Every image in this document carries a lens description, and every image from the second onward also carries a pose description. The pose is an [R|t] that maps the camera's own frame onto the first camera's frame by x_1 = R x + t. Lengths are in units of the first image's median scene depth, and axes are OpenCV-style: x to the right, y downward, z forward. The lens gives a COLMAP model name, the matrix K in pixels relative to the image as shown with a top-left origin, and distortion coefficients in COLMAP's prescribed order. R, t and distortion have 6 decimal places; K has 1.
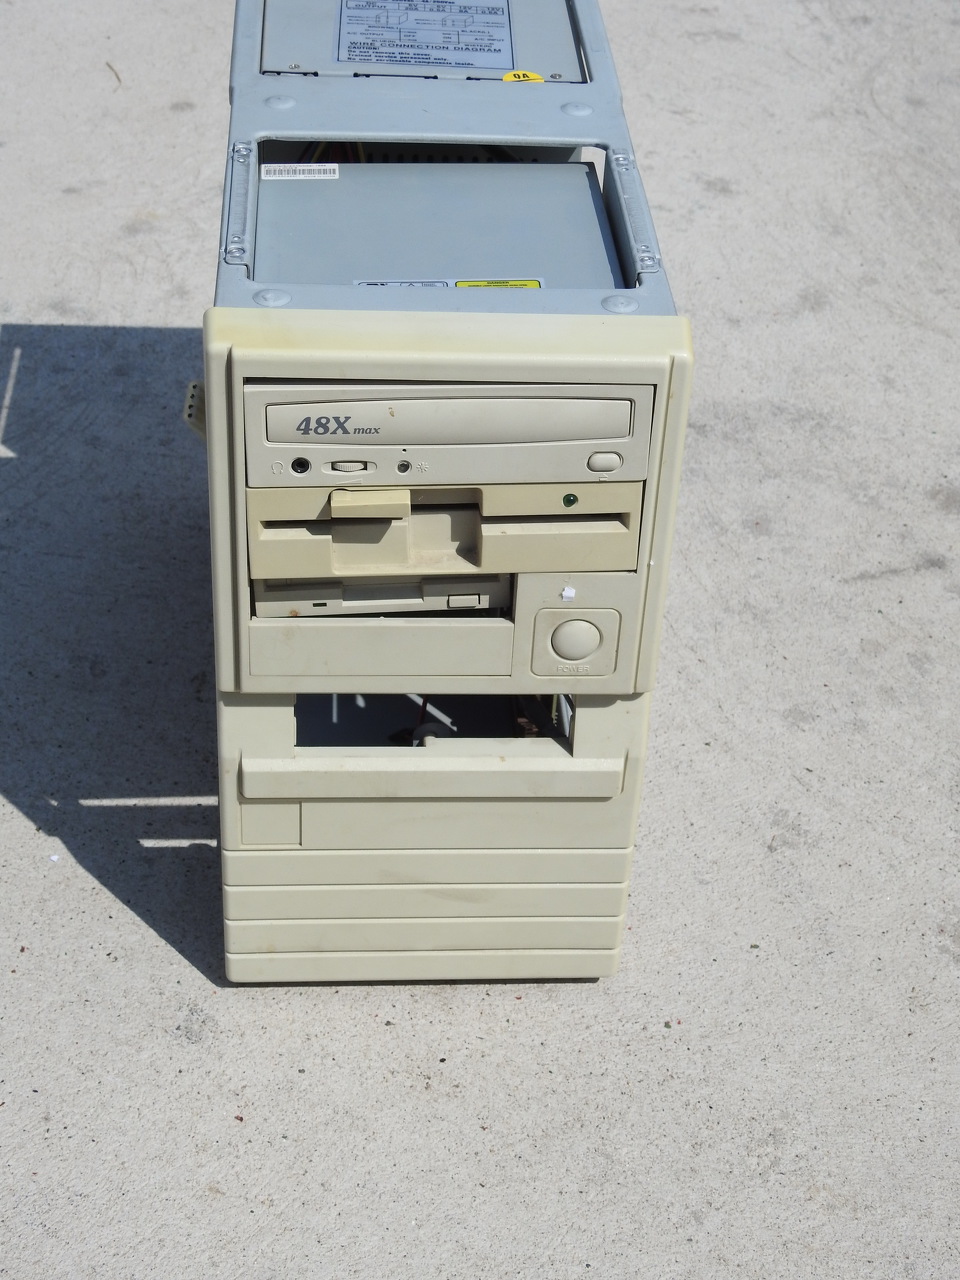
lens RADIAL K [[2053.1, 0, 480.1], [0, 2053.1, 639.9], [0, 0, 1]] dist [0.000733, 0.000000]
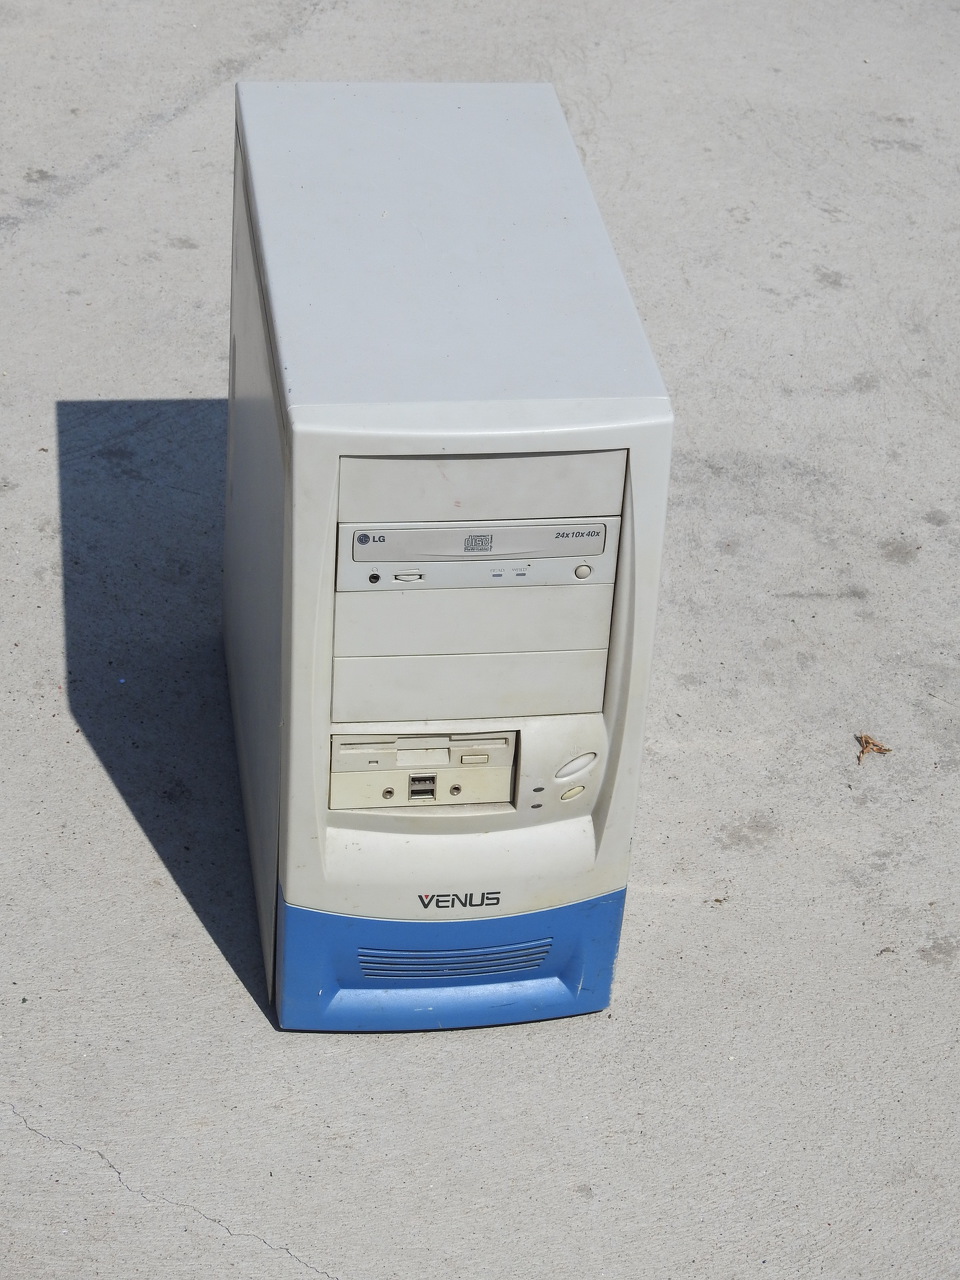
lens RADIAL K [[2797.0, 0, 479.7], [0, 2797.0, 640.0], [0, 0, 1]] dist [0.004842, 0.000000]
pose [[0.969533, 0.144463, -0.197830, 0.324970], [-0.158075, 0.985908, -0.054755, 0.113393], [0.187132, 0.084359, 0.978706, -0.661994]]
